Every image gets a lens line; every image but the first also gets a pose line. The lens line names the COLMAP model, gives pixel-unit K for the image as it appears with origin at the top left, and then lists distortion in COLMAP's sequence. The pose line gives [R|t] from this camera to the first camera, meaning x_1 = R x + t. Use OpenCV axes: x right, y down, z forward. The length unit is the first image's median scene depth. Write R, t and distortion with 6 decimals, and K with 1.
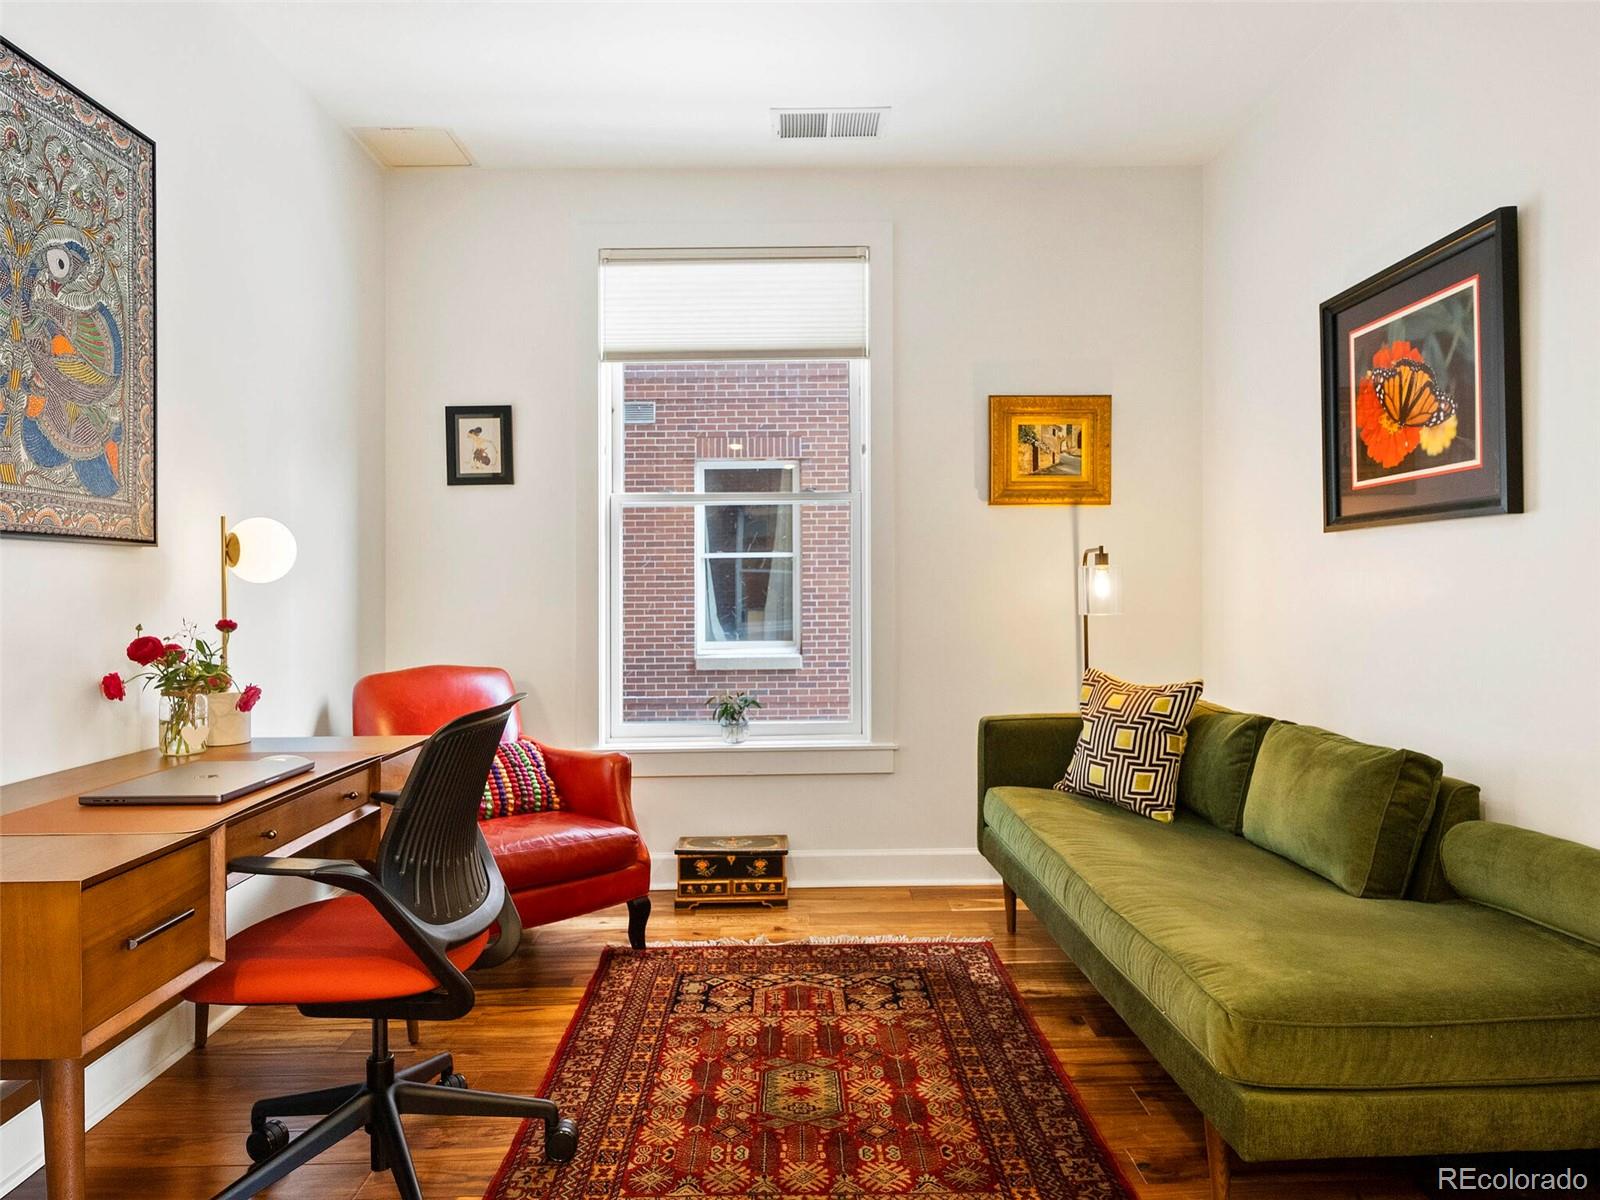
lens RADIAL K [[1054.6, 0, 798.9], [0, 1054.6, 590.7], [0, 0, 1]] dist [0.000217, 0.004798]
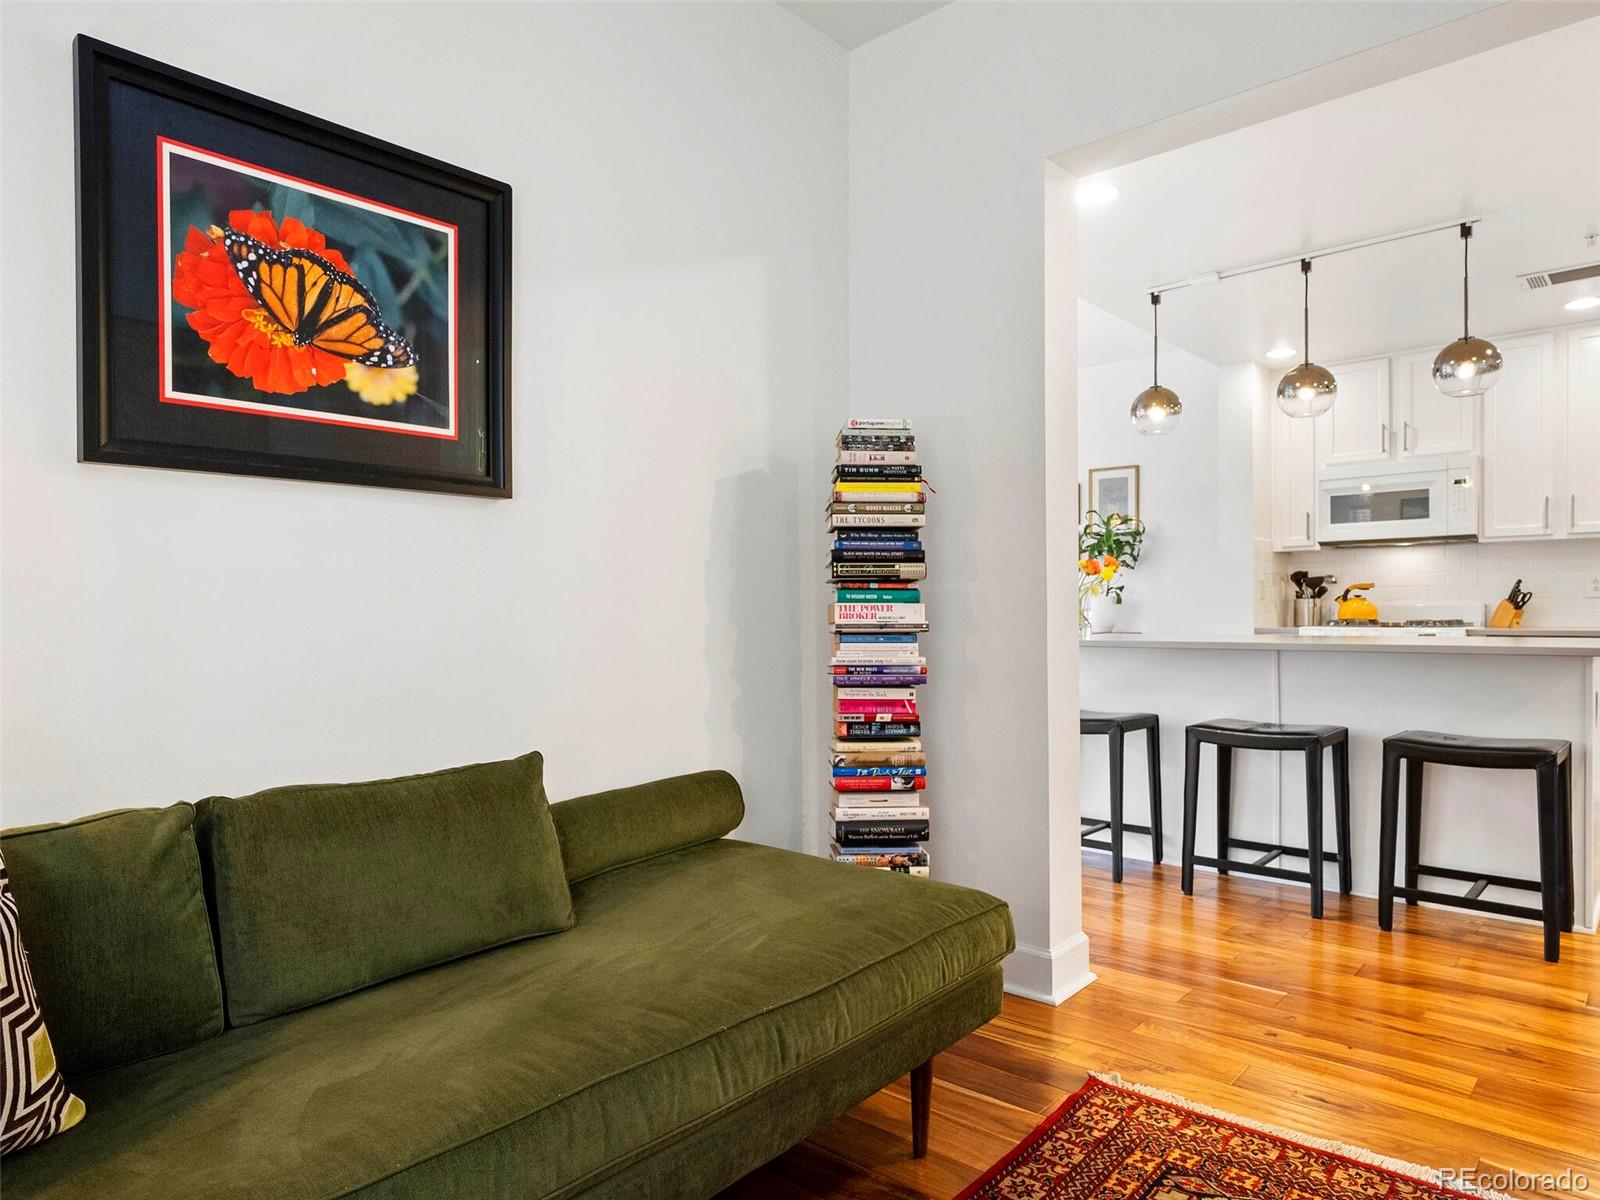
lens RADIAL K [[996.8, 0, 791.1], [0, 996.8, 626.4], [0, 0, 1]] dist [-0.003401, 0.000605]
pose [[-0.735952, 0.002854, 0.677028, -0.135759], [0.015637, 0.999796, 0.012784, 0.034434], [-0.676853, 0.019995, -0.735846, 1.338630]]
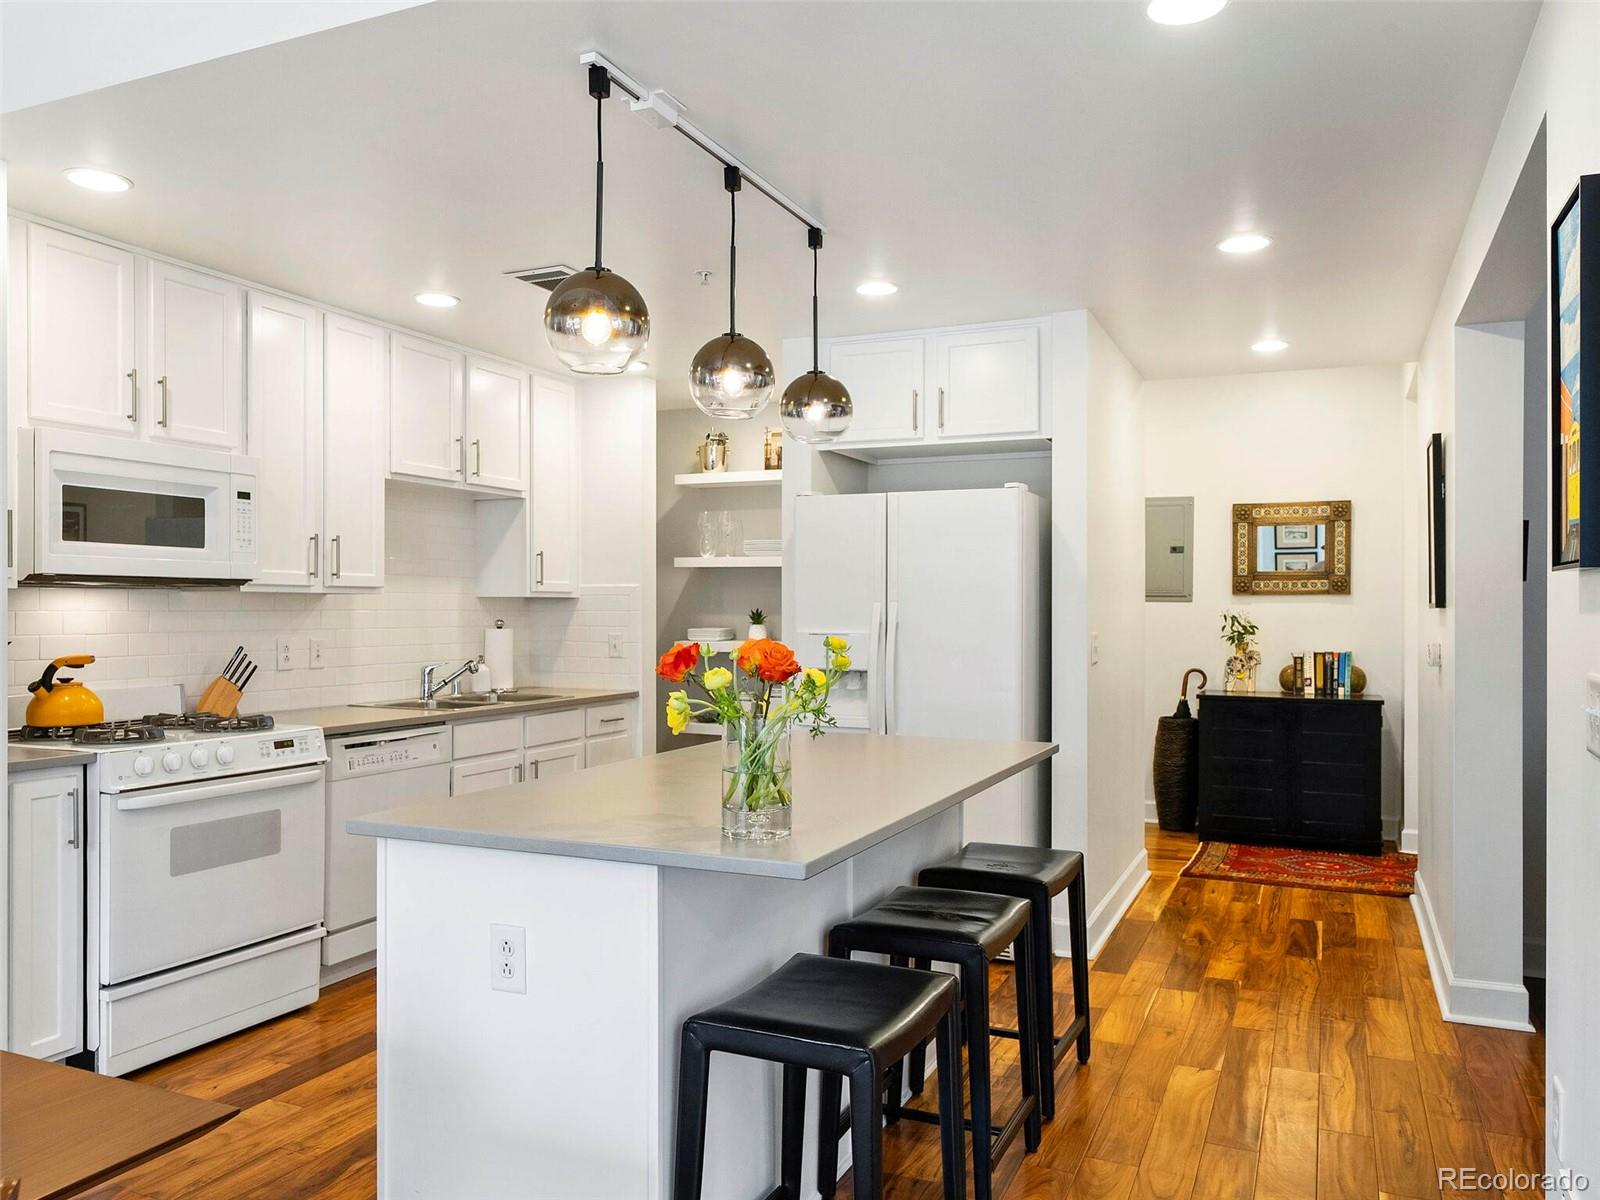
lens RADIAL K [[1205.0, 0, 785.6], [0, 1205.0, 613.5], [0, 0, 1]] dist [0.006335, 0.000814]
pose [[-0.428549, 0.008577, -0.903478, 1.344372], [0.000446, 0.999957, 0.009281, -0.074675], [0.903518, 0.003574, -0.428534, 0.223373]]
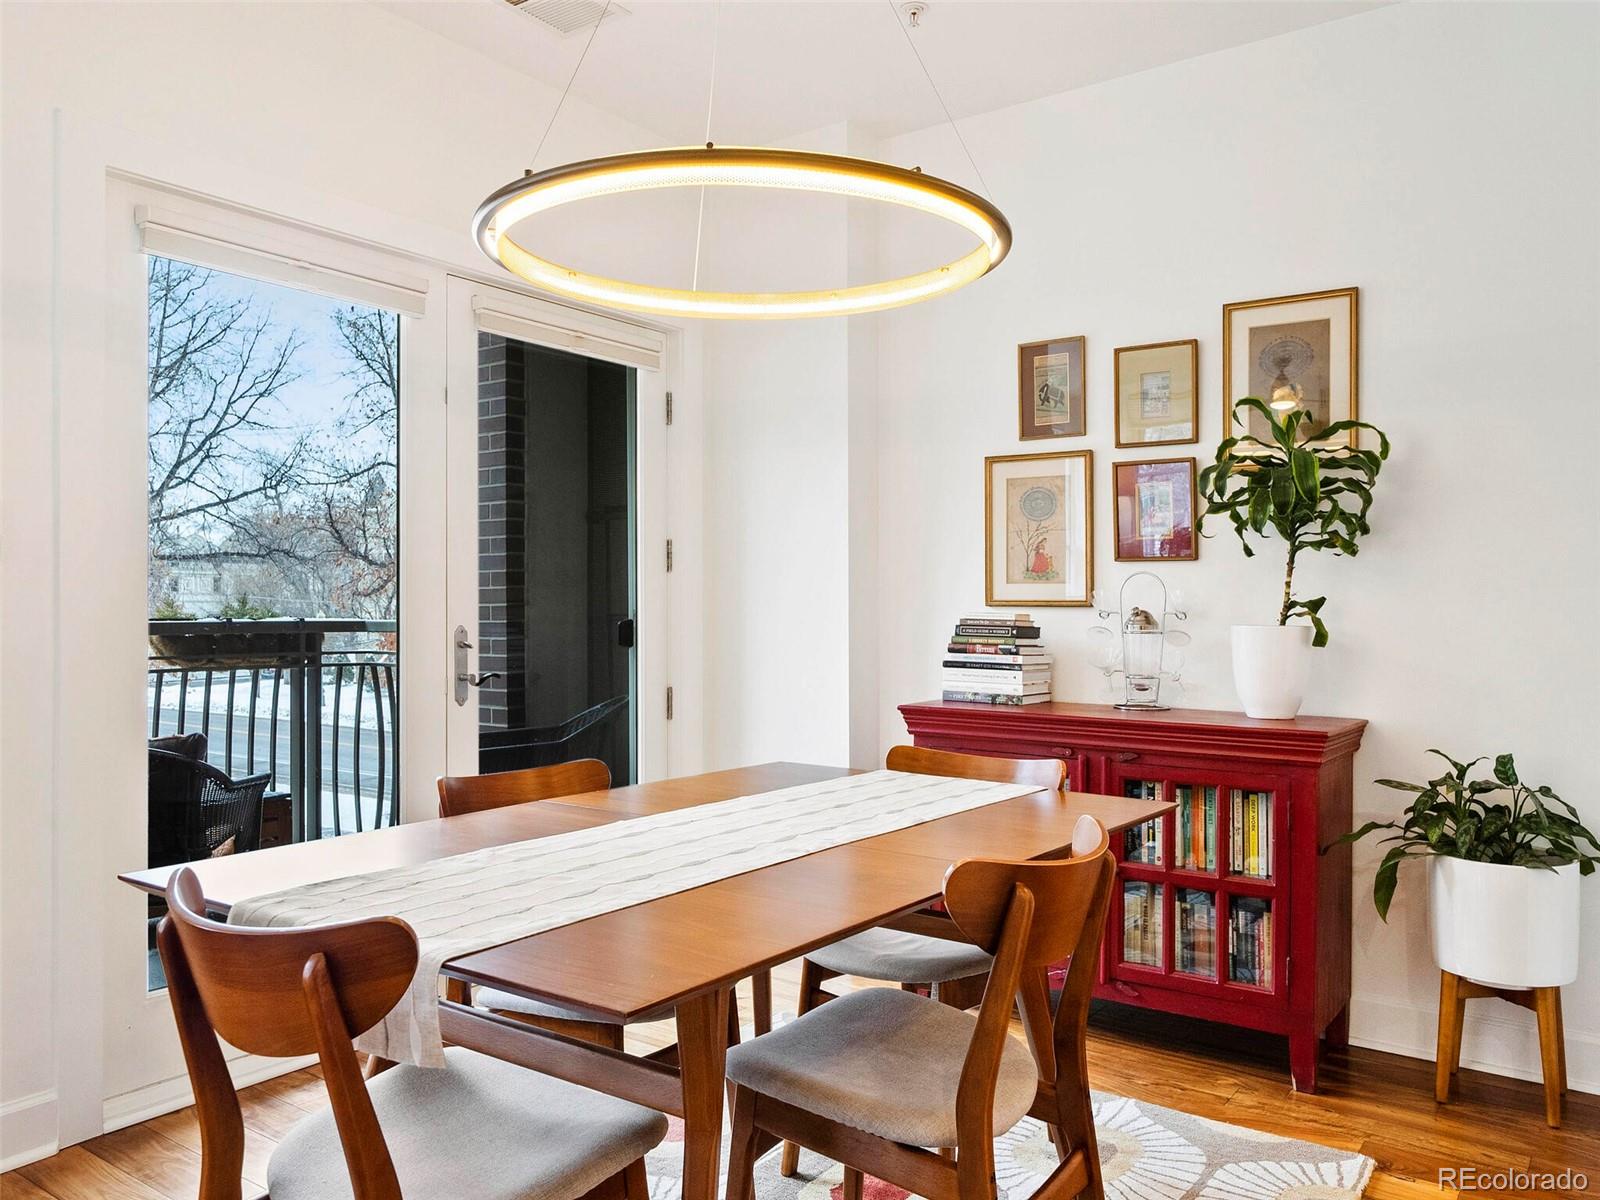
lens RADIAL K [[1223.1, 0, 792.5], [0, 1223.1, 615.0], [0, 0, 1]] dist [0.007652, 0.007796]
pose [[-0.798105, 0.000526, 0.602518, 0.677667], [0.002397, 0.999994, 0.002302, -0.012055], [-0.602514, 0.003281, -0.798102, 0.129349]]
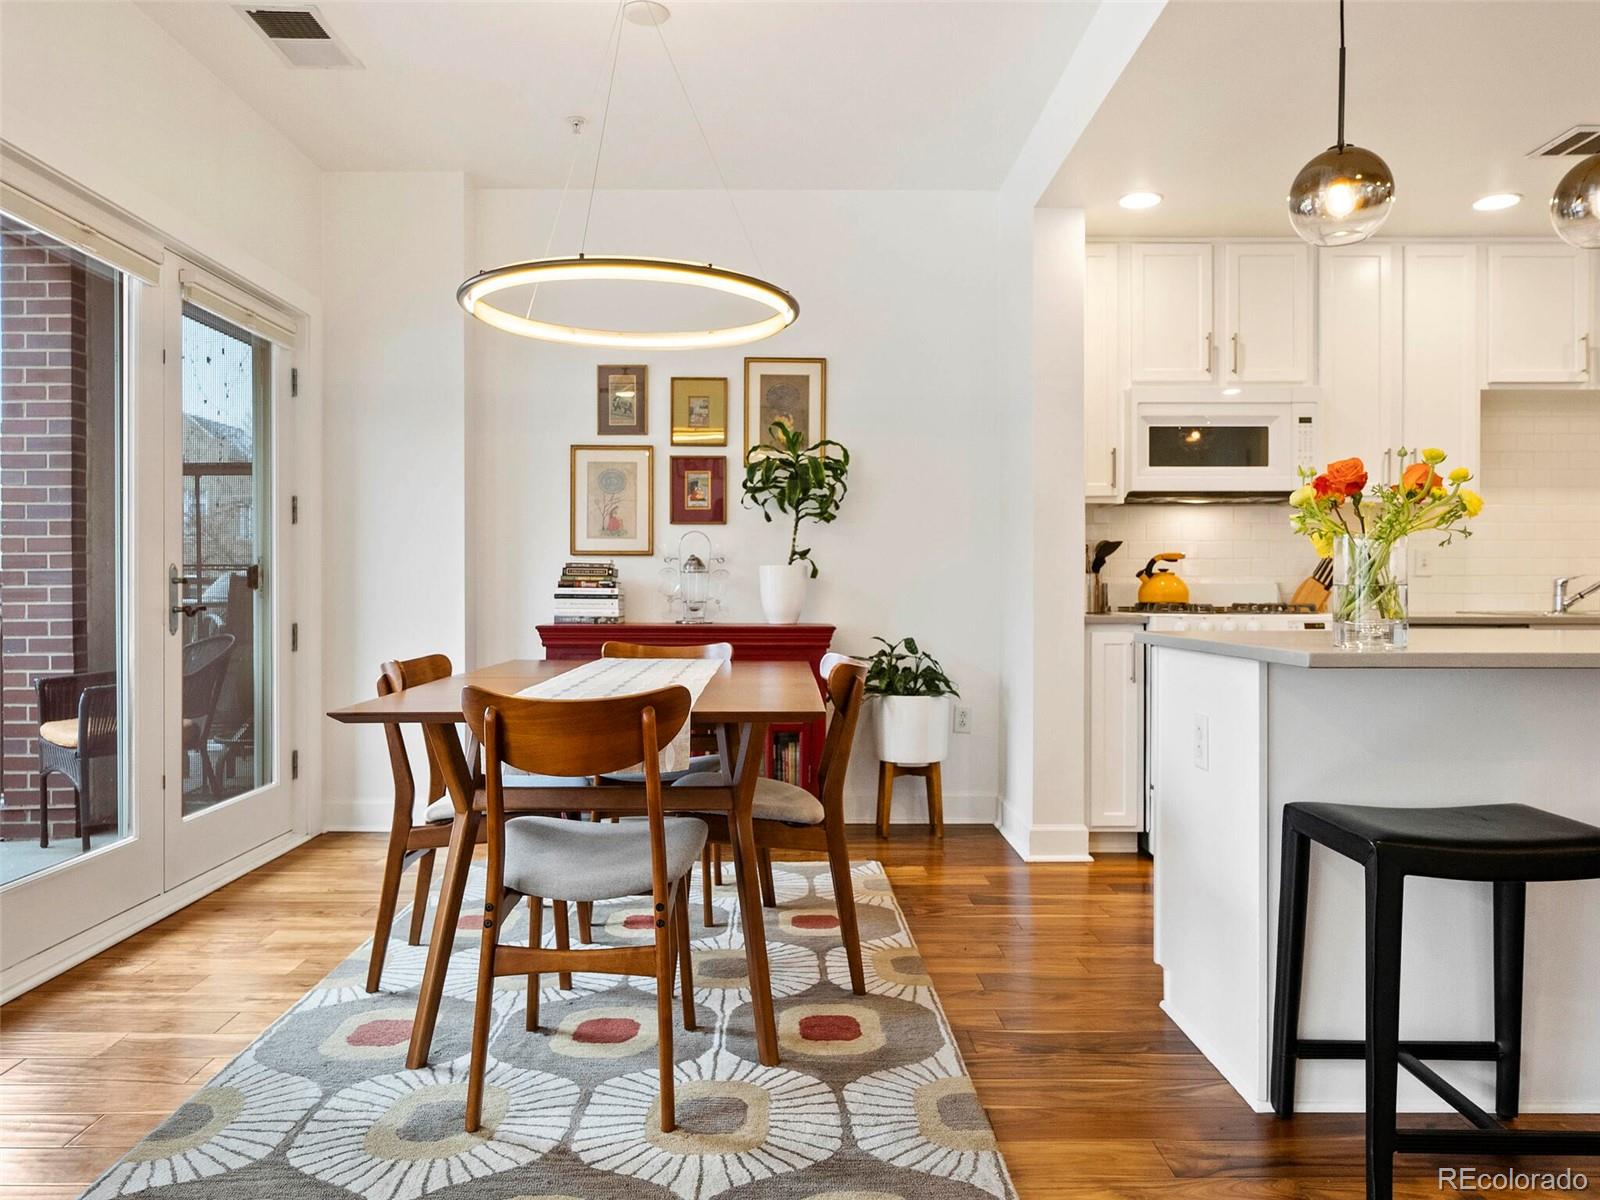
lens RADIAL K [[1122.7, 0, 794.3], [0, 1122.7, 596.1], [0, 0, 1]] dist [0.001333, -0.000676]
pose [[-0.999961, 0.007903, 0.003834, 1.014683], [0.007931, 0.999943, 0.007164, 0.038917], [-0.003777, 0.007194, -0.999967, 0.652715]]
